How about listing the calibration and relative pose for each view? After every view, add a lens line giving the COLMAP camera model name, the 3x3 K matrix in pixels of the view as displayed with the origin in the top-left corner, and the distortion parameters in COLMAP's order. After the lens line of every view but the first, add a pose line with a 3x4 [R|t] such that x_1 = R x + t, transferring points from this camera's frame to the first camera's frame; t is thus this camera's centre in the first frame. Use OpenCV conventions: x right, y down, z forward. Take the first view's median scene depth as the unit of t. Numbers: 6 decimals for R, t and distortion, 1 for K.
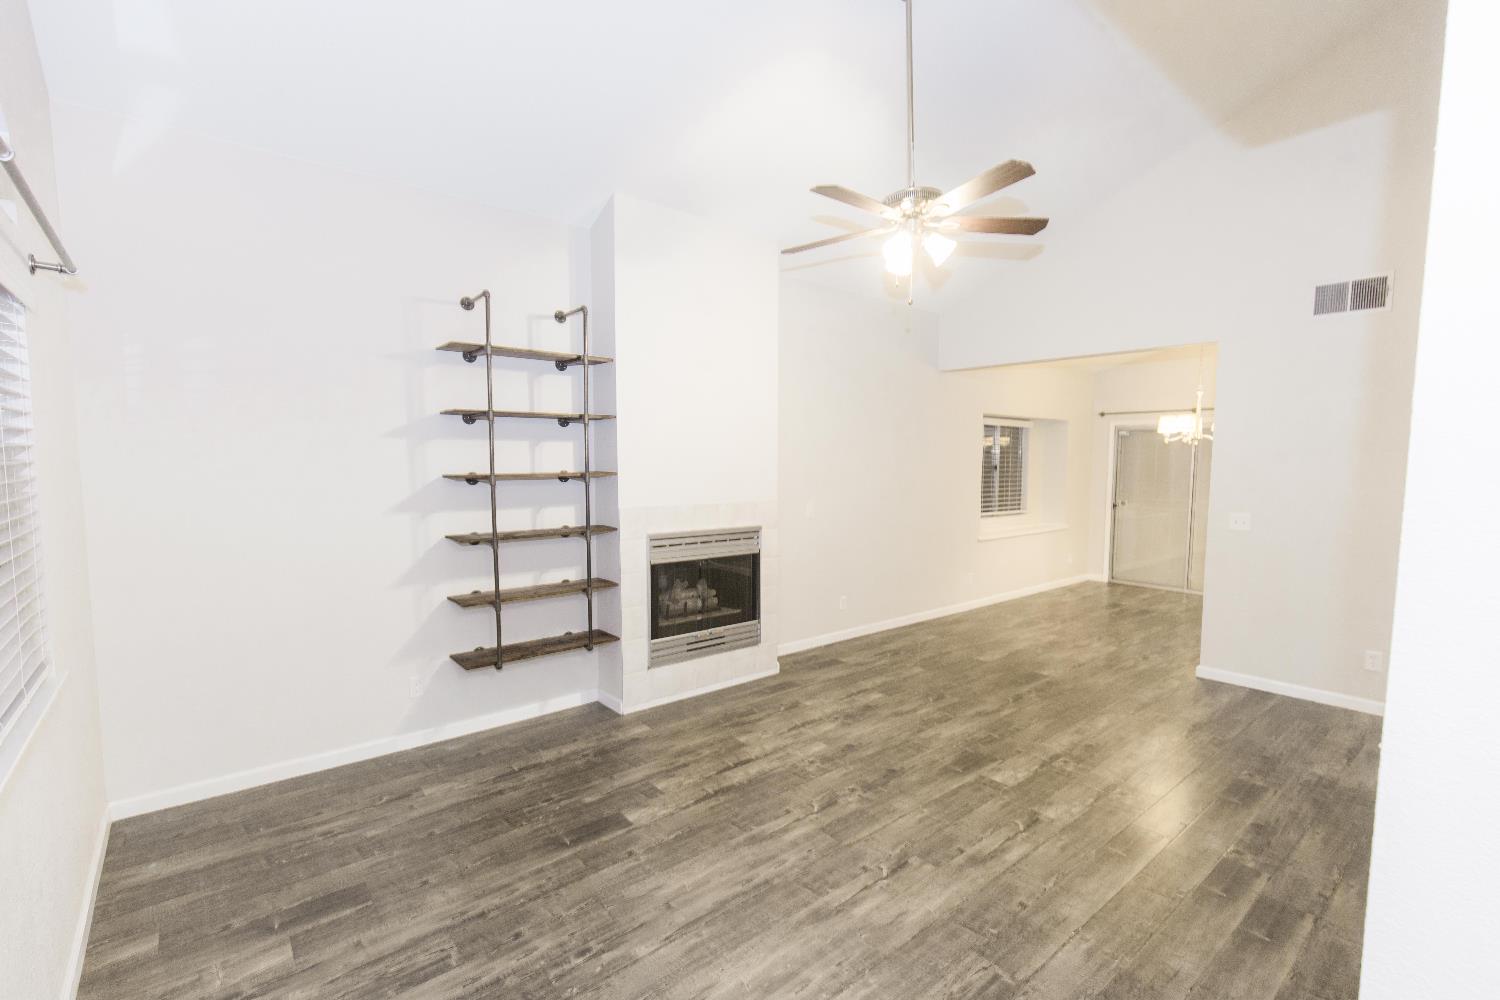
lens RADIAL K [[670.8, 0, 752.9], [0, 670.8, 508.1], [0, 0, 1]] dist [0.008350, -0.003653]
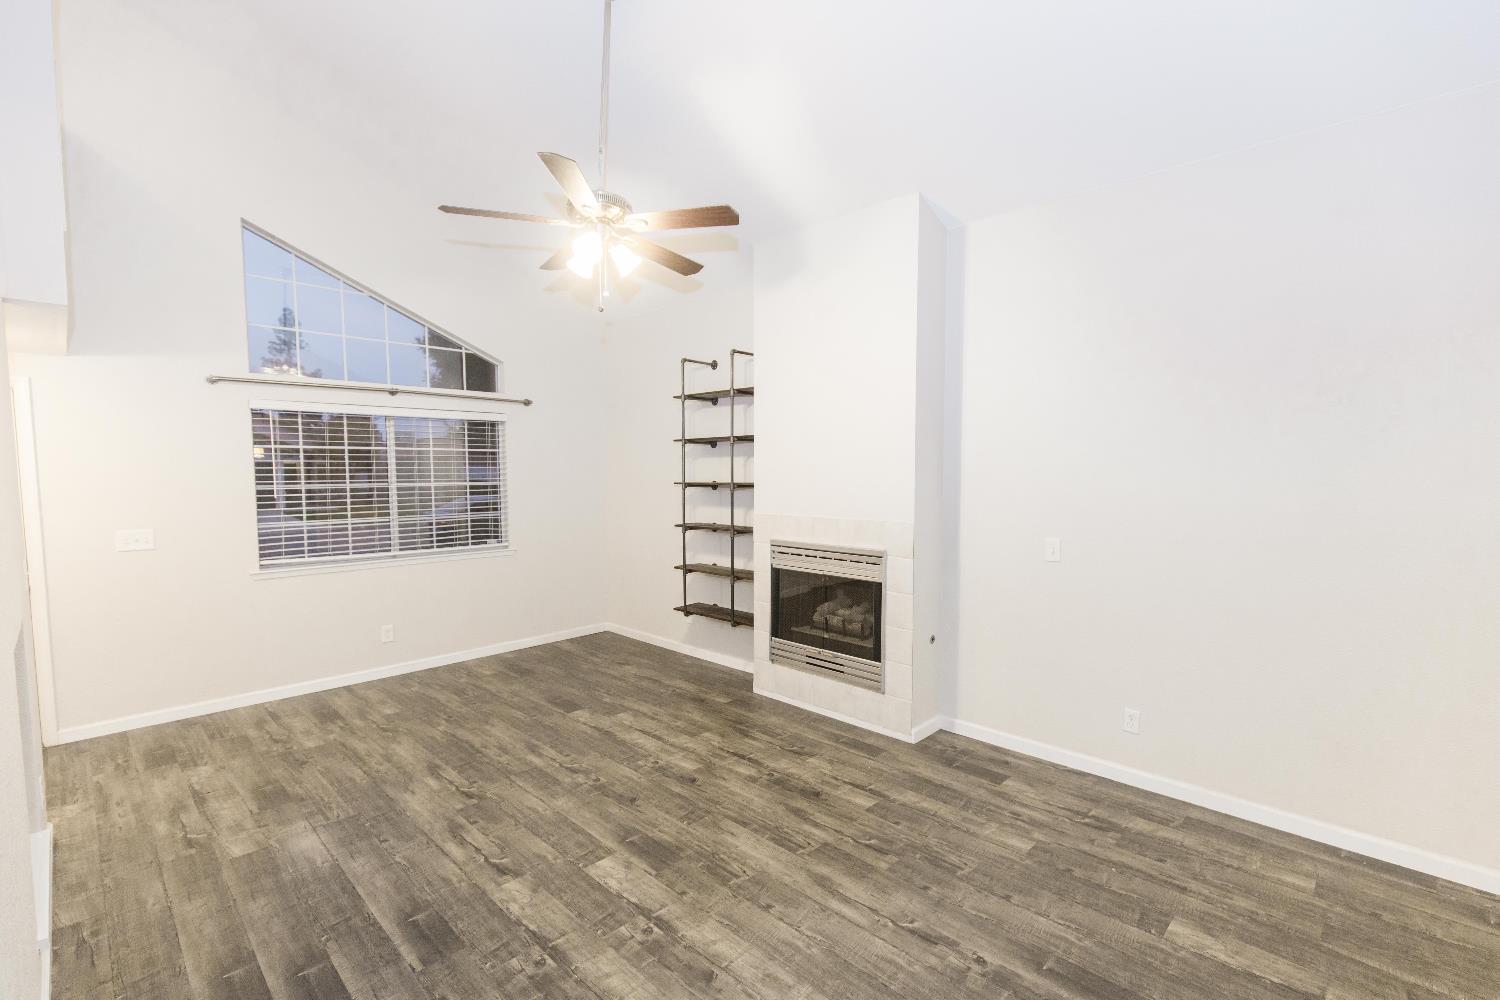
lens RADIAL K [[670.9, 0, 754.6], [0, 670.9, 514.0], [0, 0, 1]] dist [0.000630, -0.001001]
pose [[0.105705, 0.060260, -0.992570, 0.990884], [-0.072113, 0.995999, 0.052789, -0.062644], [0.991779, 0.065997, 0.109627, 0.905655]]
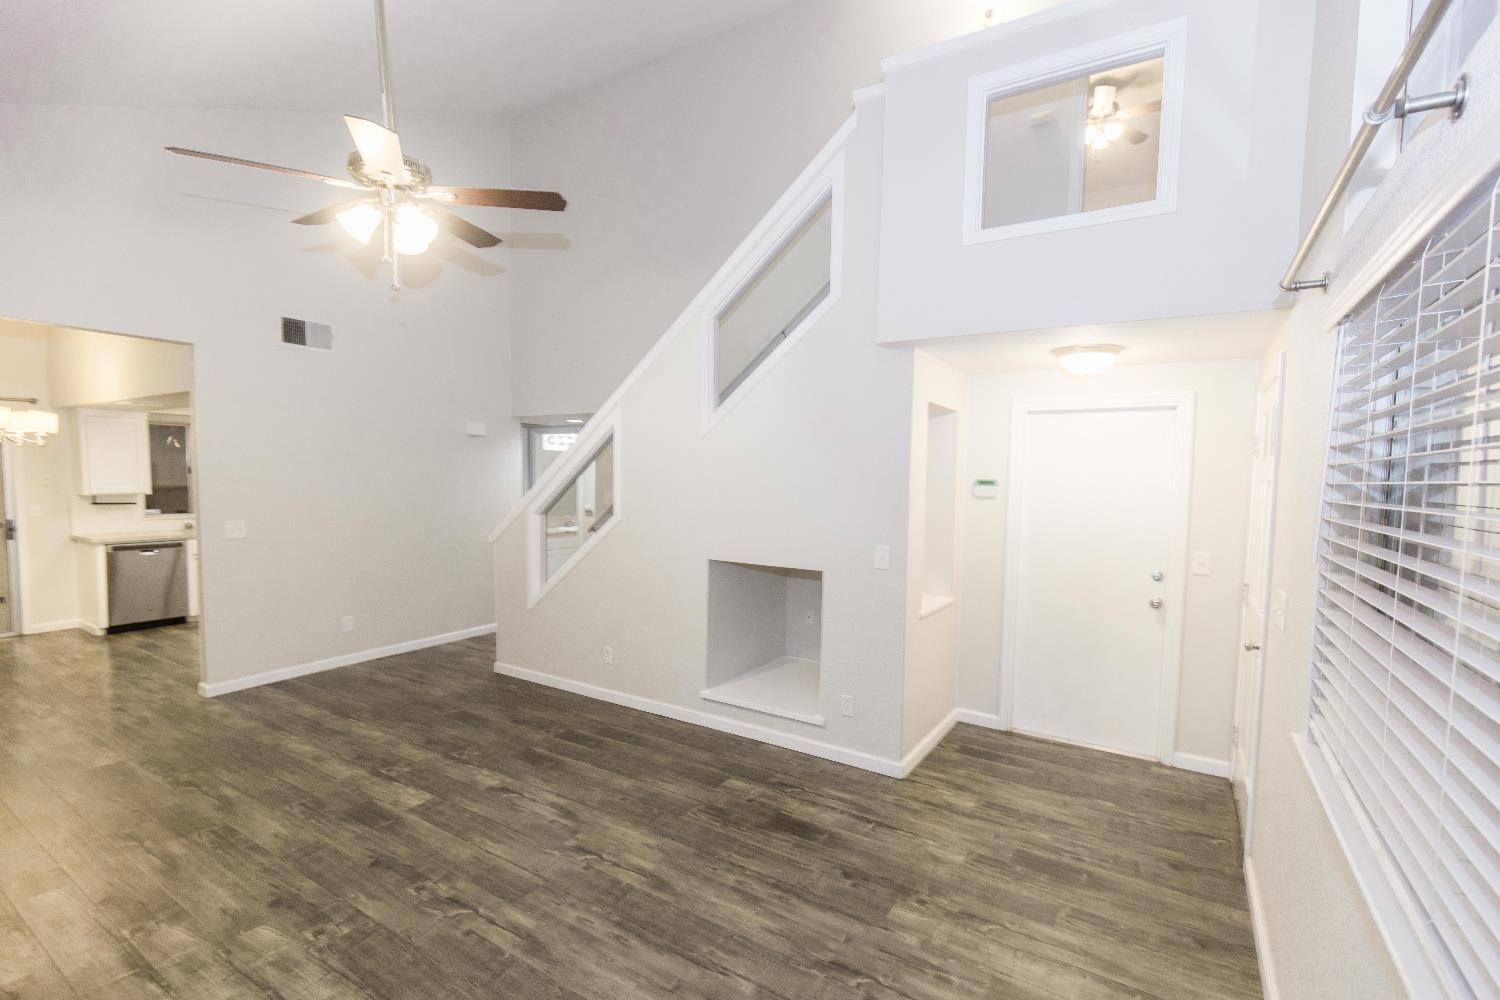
lens RADIAL K [[670.8, 0, 752.9], [0, 670.8, 508.1], [0, 0, 1]] dist [0.008350, -0.003653]
pose [[-0.306686, -0.060059, 0.949914, -0.580586], [0.056961, 0.995060, 0.081303, -0.060860], [-0.950105, 0.079043, -0.301750, 0.680252]]
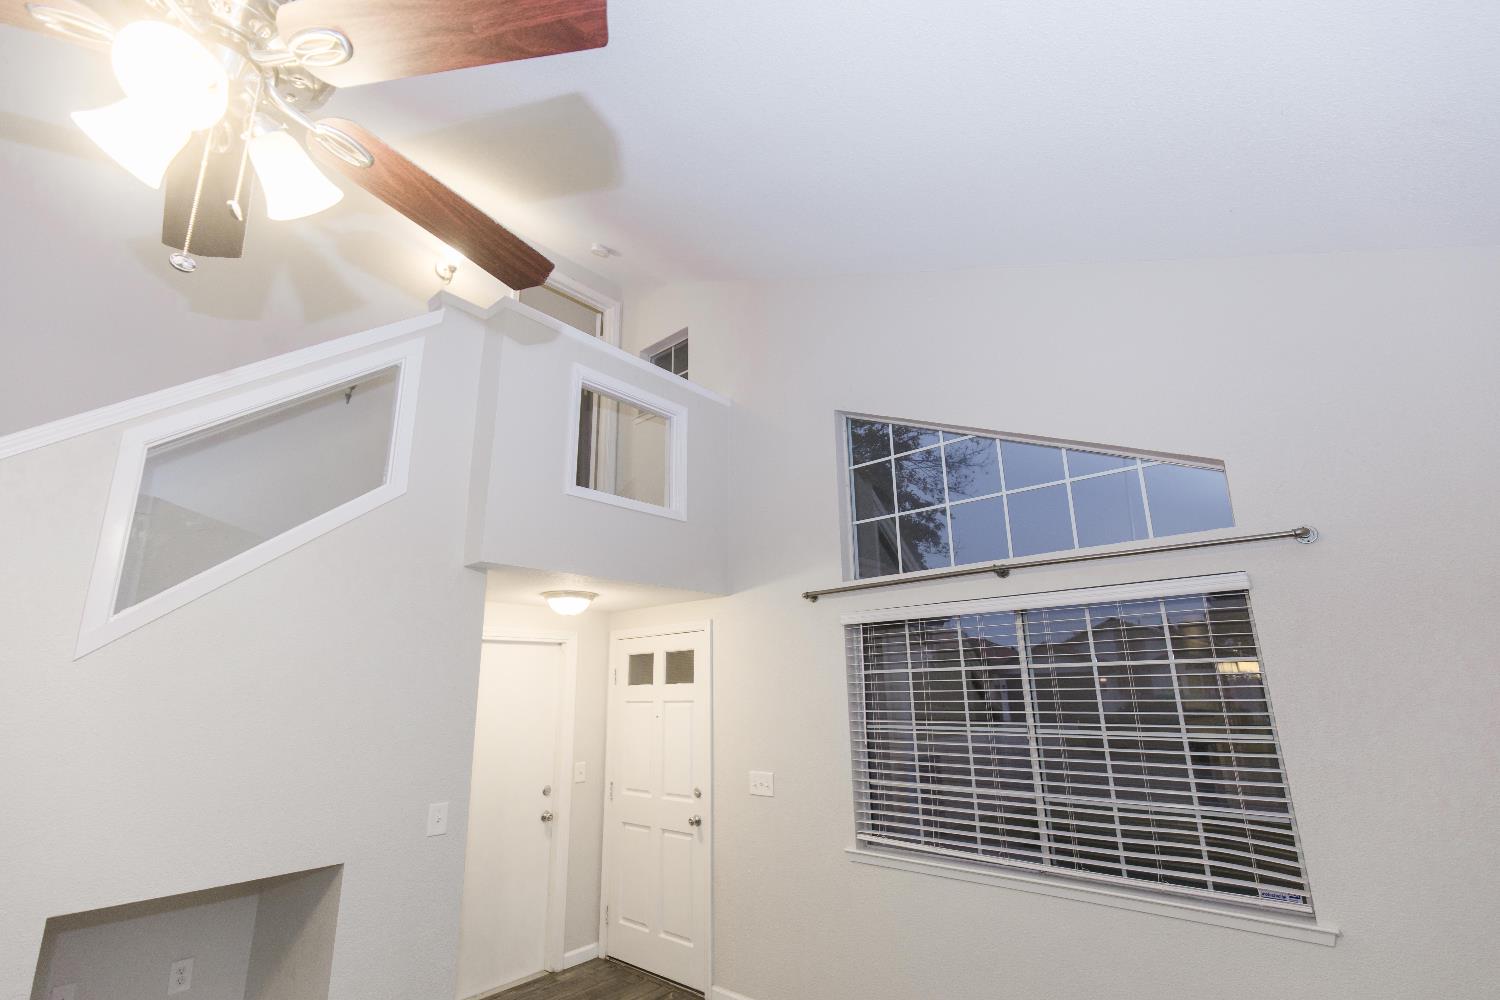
lens RADIAL K [[671.1, 0, 757.2], [0, 671.1, 514.3], [0, 0, 1]] dist [0.001124, -0.001739]
pose [[-0.989789, -0.020503, -0.141056, -0.005027], [0.004224, 0.984948, -0.172802, -0.110286], [0.142475, -0.171633, -0.974804, 1.065274]]
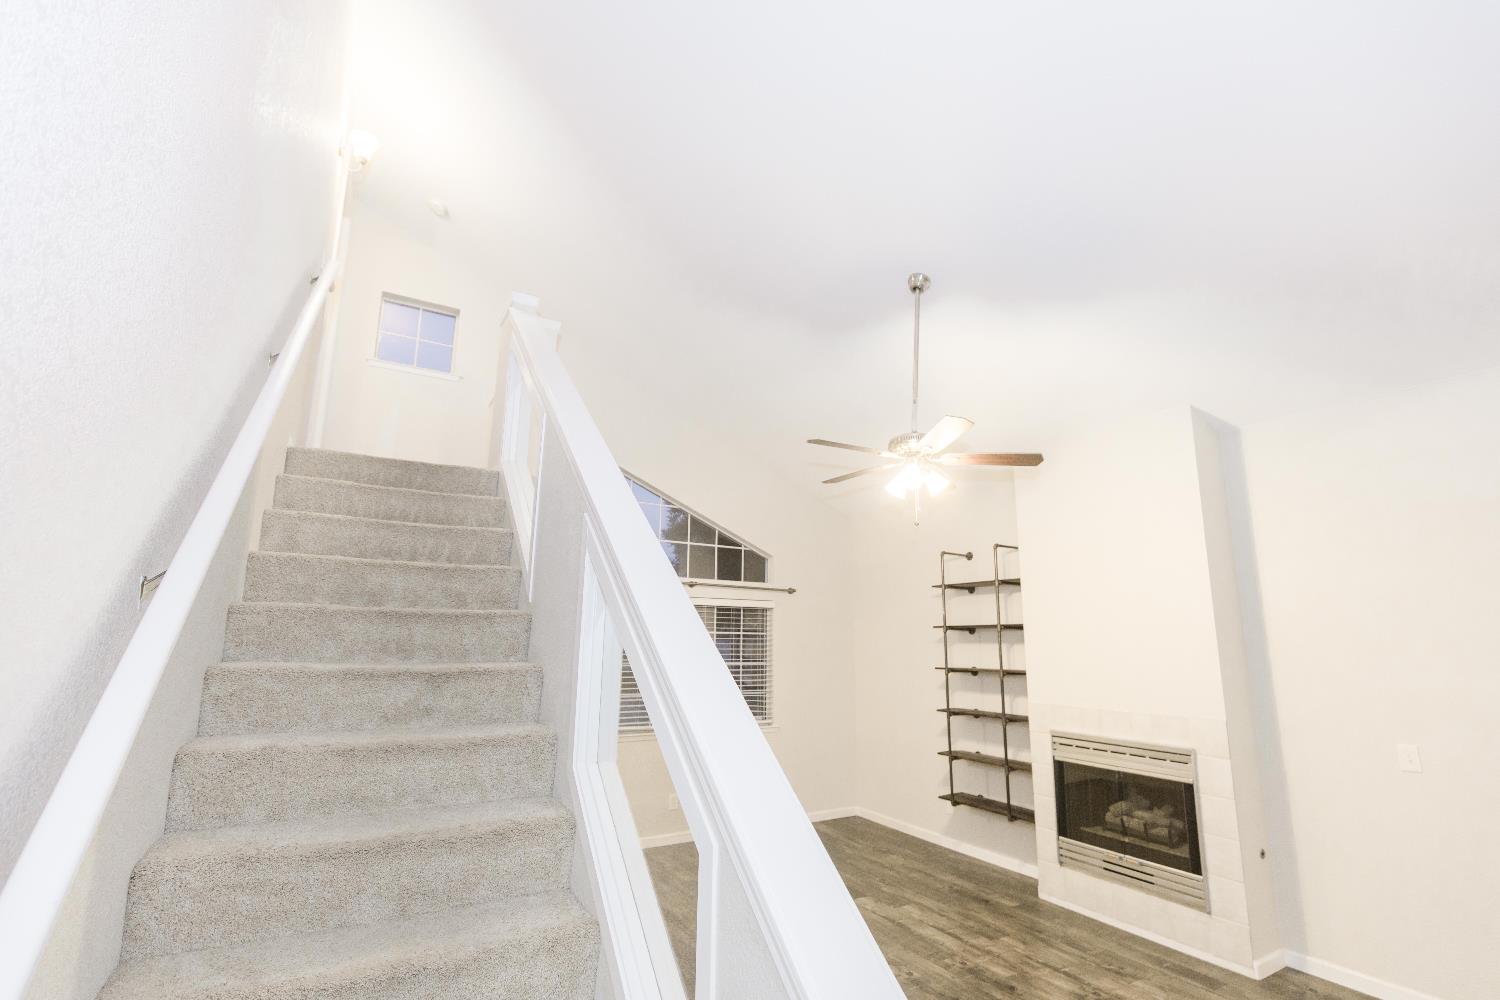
lens RADIAL K [[670.9, 0, 754.6], [0, 670.9, 514.0], [0, 0, 1]] dist [0.000630, -0.001001]
pose [[-0.157354, -0.194666, -0.968166, 1.123760], [-0.089295, 0.979168, -0.182365, -0.067957], [0.983497, 0.057757, -0.171458, 0.735881]]
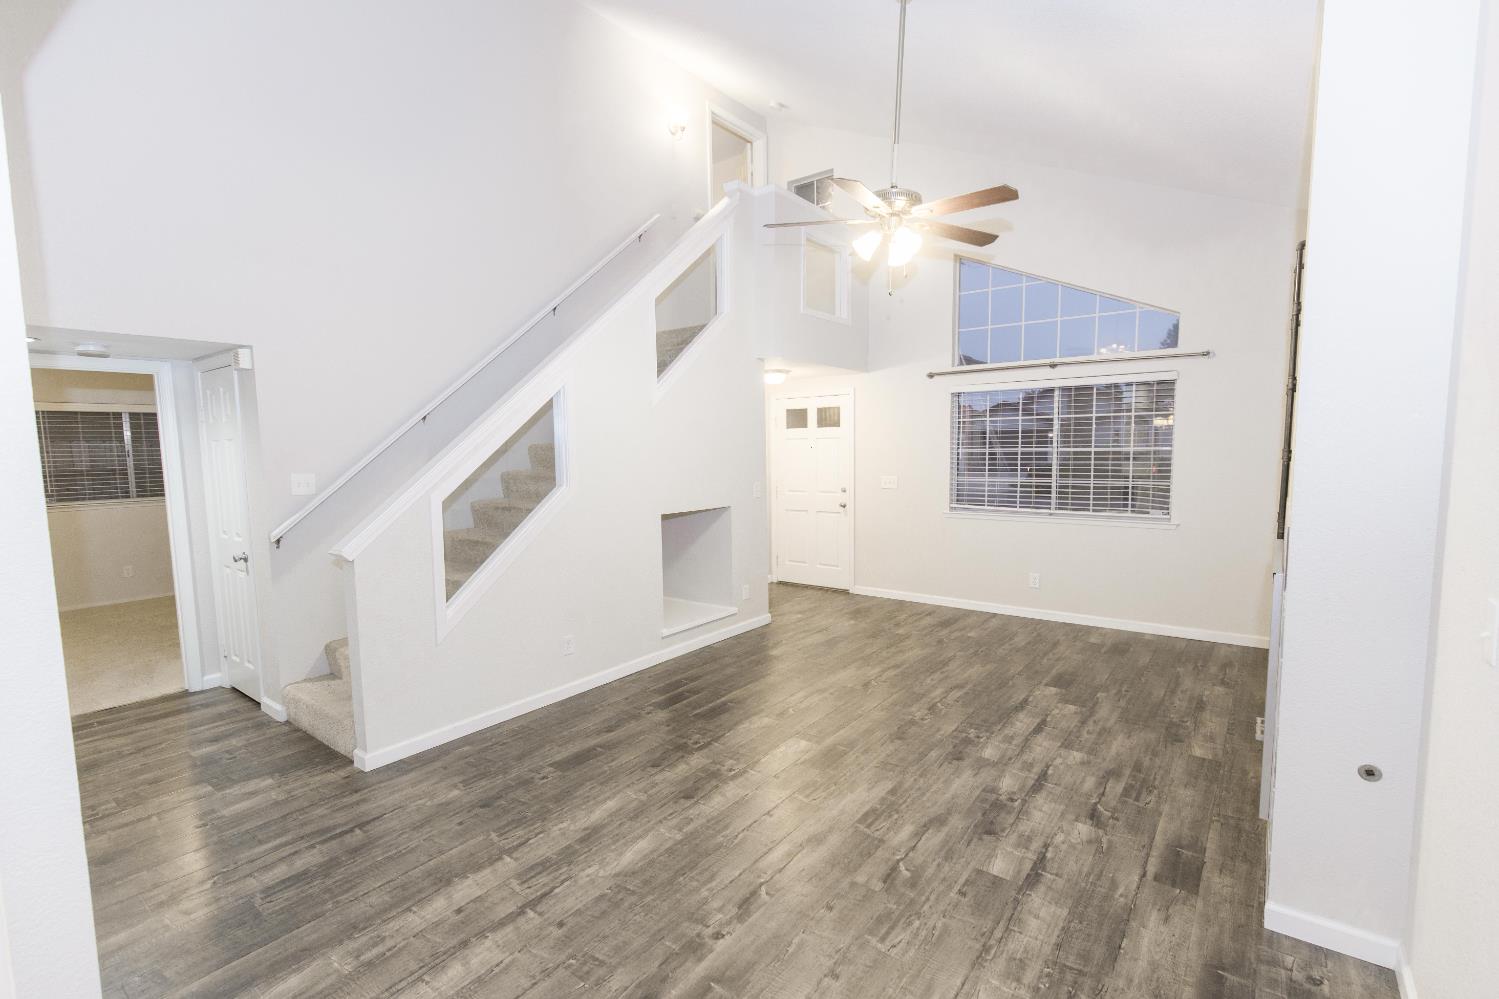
lens RADIAL K [[685.1, 0, 752.1], [0, 685.1, 513.6], [0, 0, 1]] dist [0.003120, -0.001505]
pose [[-0.974578, 0.029589, -0.222088, 0.569567], [-0.009313, 0.985035, 0.172104, -0.112568], [0.223856, 0.169797, -0.959717, 1.657185]]
